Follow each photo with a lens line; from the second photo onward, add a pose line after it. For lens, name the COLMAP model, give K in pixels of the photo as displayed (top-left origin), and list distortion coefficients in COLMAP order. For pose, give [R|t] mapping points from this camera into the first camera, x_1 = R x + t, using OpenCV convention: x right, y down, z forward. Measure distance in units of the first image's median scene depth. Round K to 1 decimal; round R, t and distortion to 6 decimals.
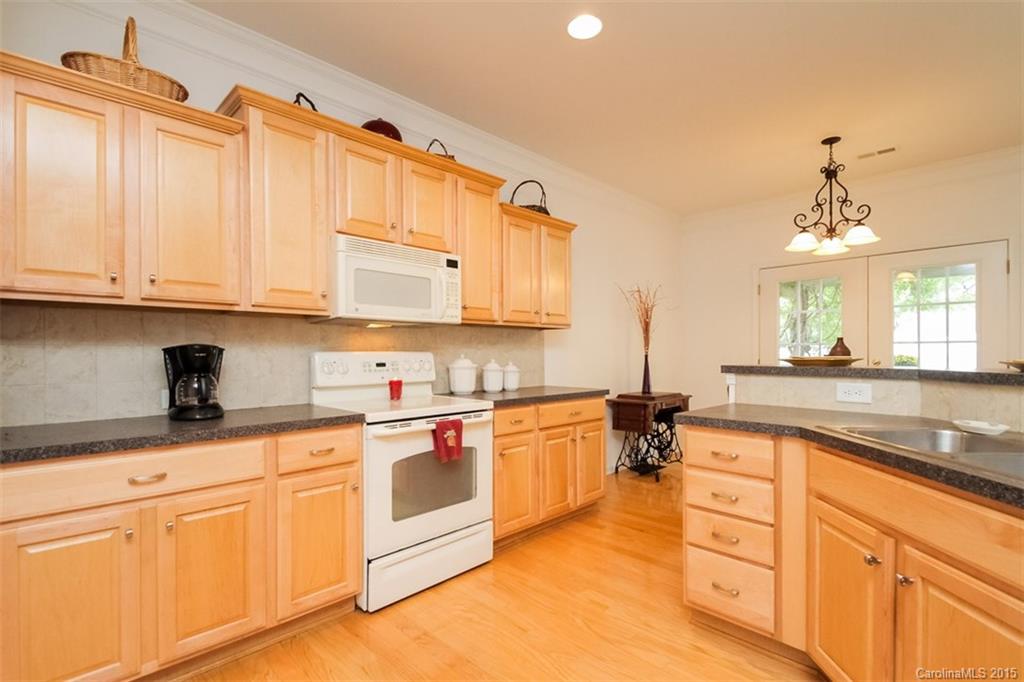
lens RADIAL K [[480.7, 0, 511.7], [0, 480.7, 349.1], [0, 0, 1]] dist [-0.003811, -0.000484]
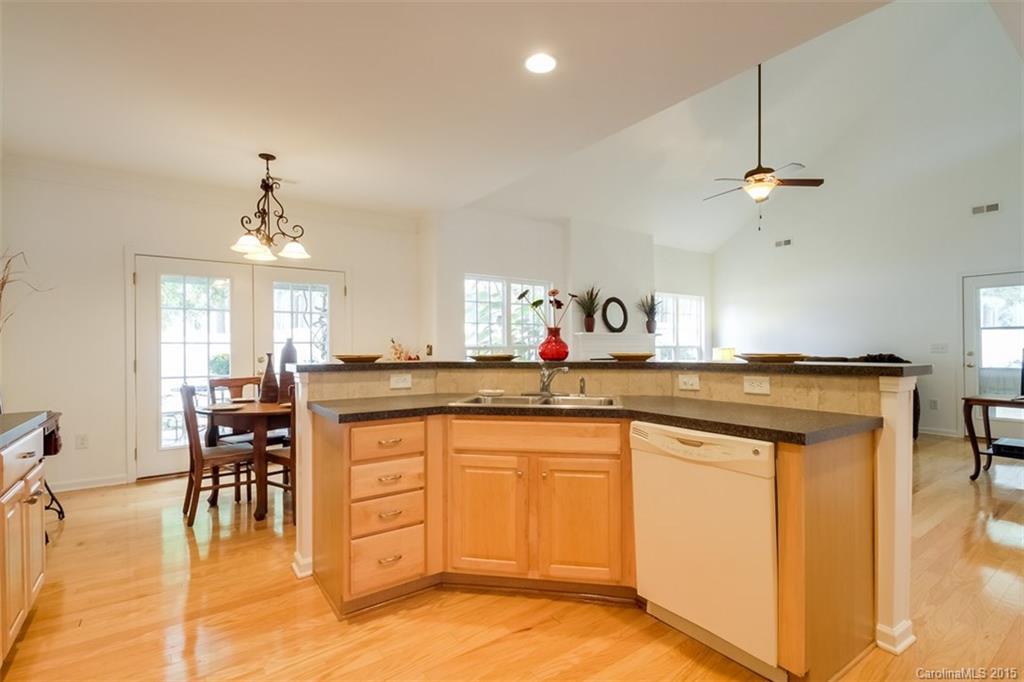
lens RADIAL K [[478.5, 0, 530.4], [0, 478.5, 341.0], [0, 0, 1]] dist [0.004408, 0.000044]
pose [[0.136072, 0.008950, 0.990659, -0.340779], [0.002165, 0.999954, -0.009331, -0.004888], [-0.990697, 0.003414, 0.136046, 0.271825]]
